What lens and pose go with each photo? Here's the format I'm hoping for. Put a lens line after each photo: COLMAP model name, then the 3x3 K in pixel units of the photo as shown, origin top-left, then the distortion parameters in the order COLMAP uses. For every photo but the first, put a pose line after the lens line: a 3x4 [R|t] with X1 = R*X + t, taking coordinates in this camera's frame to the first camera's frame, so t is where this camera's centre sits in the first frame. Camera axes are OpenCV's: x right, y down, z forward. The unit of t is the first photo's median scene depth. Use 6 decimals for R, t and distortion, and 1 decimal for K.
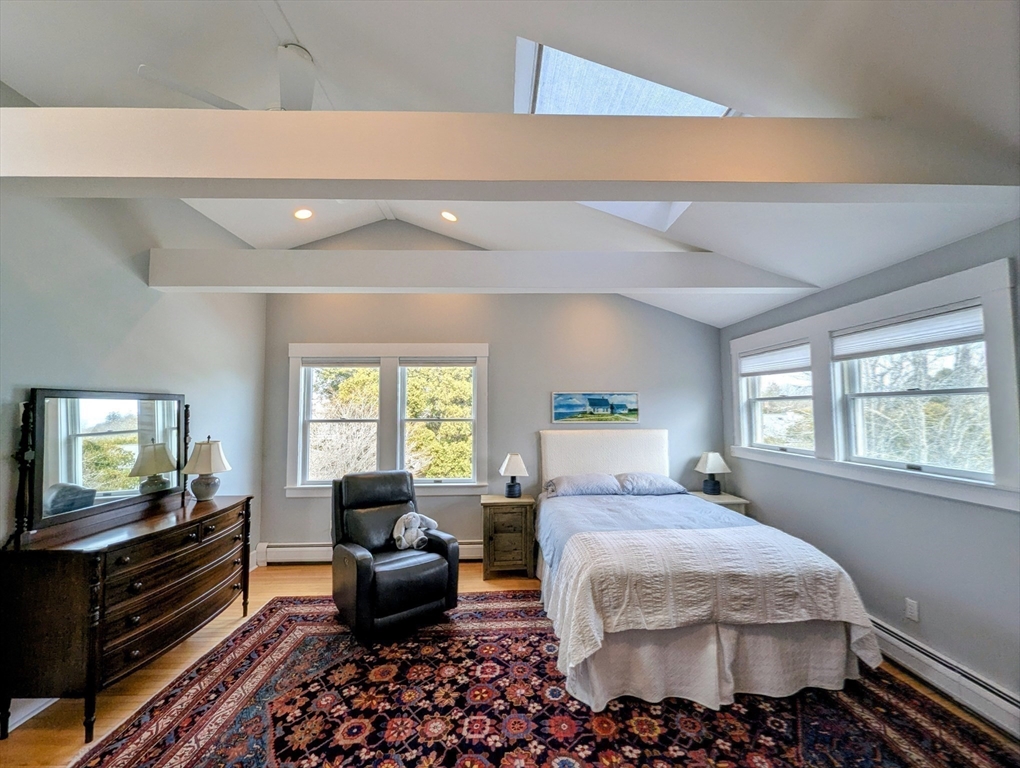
lens RADIAL K [[402.6, 0, 510.0], [0, 402.6, 384.0], [0, 0, 1]] dist [0.001307, 0.000036]
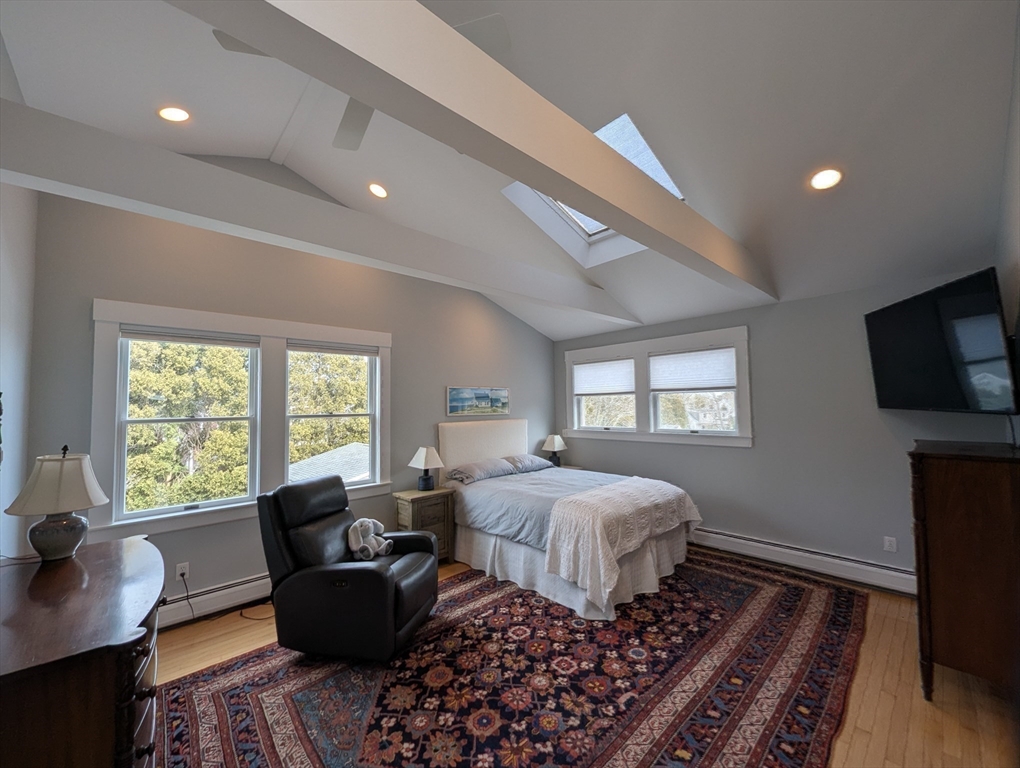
lens RADIAL K [[402.6, 0, 510.0], [0, 402.6, 384.0], [0, 0, 1]] dist [0.001307, 0.000036]
pose [[0.754838, 0.027367, 0.655340, -0.777827], [-0.028302, 0.999558, -0.009142, 0.031780], [-0.655301, -0.011646, 0.755278, 0.171736]]
